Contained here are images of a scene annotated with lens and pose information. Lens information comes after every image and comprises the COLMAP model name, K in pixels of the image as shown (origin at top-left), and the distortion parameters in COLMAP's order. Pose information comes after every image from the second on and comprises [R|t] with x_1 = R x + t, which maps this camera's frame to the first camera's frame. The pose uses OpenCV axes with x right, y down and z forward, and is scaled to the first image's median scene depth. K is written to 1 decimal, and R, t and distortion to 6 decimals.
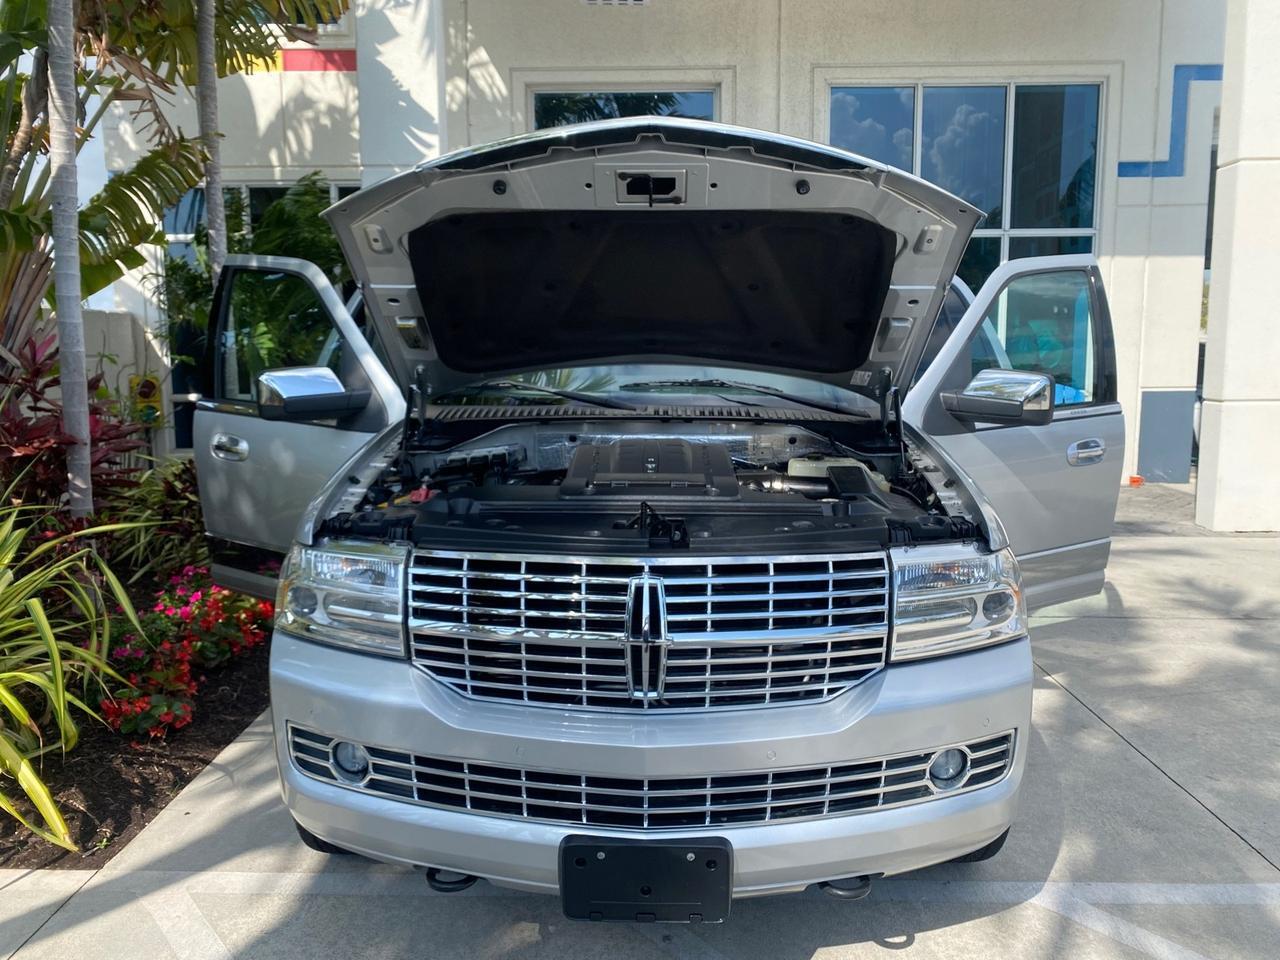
lens RADIAL K [[990.2, 0, 639.2], [0, 990.2, 474.9], [0, 0, 1]] dist [0.009507, -0.005170]
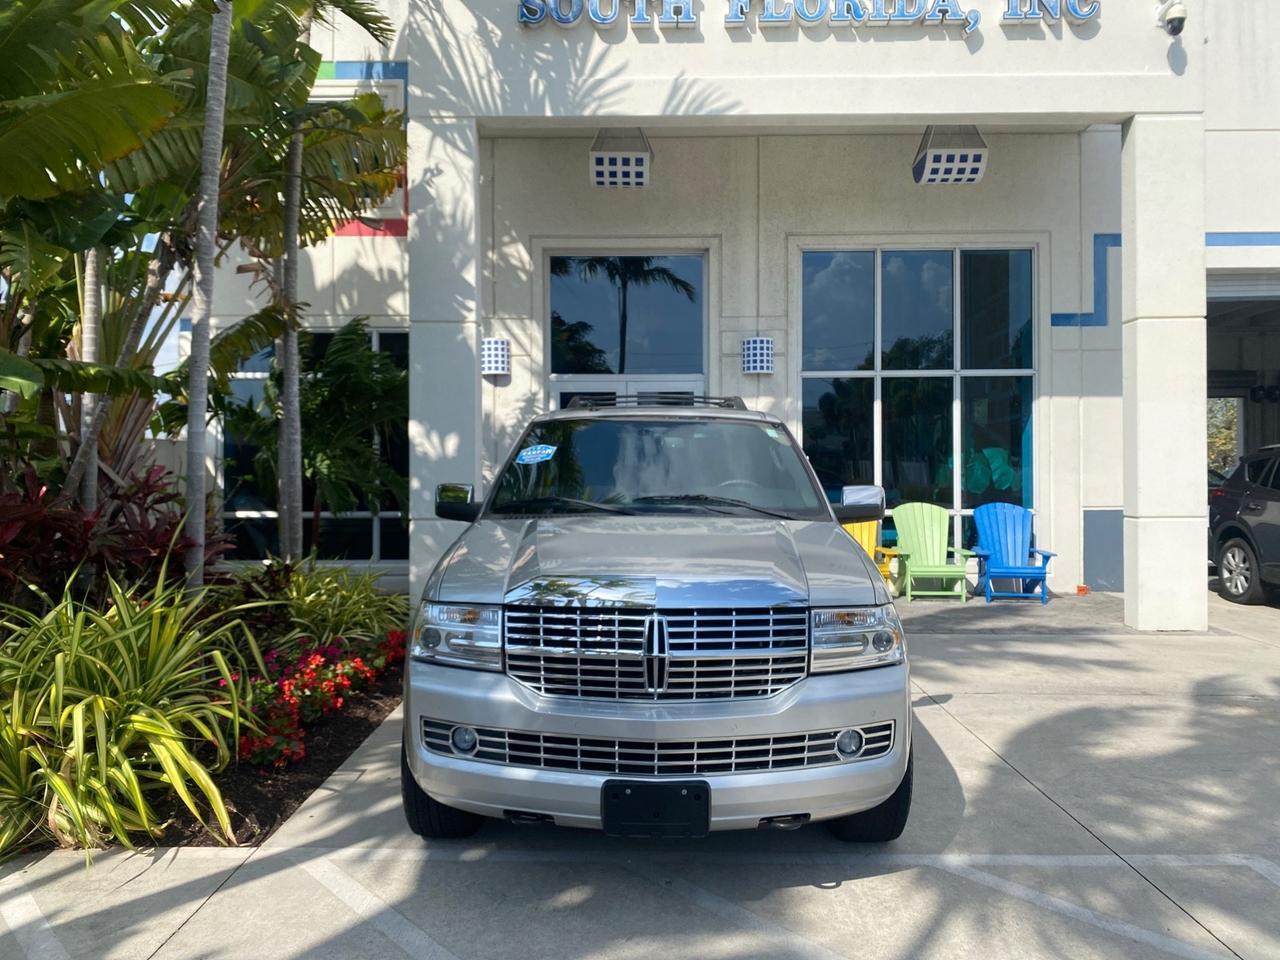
lens RADIAL K [[990.2, 0, 639.2], [0, 990.2, 474.9], [0, 0, 1]] dist [0.009507, -0.005170]
pose [[0.999987, 0.001321, 0.004928, -0.026727], [-0.000709, 0.992529, -0.122007, 0.067898], [-0.005052, 0.122002, 0.992517, -0.593071]]
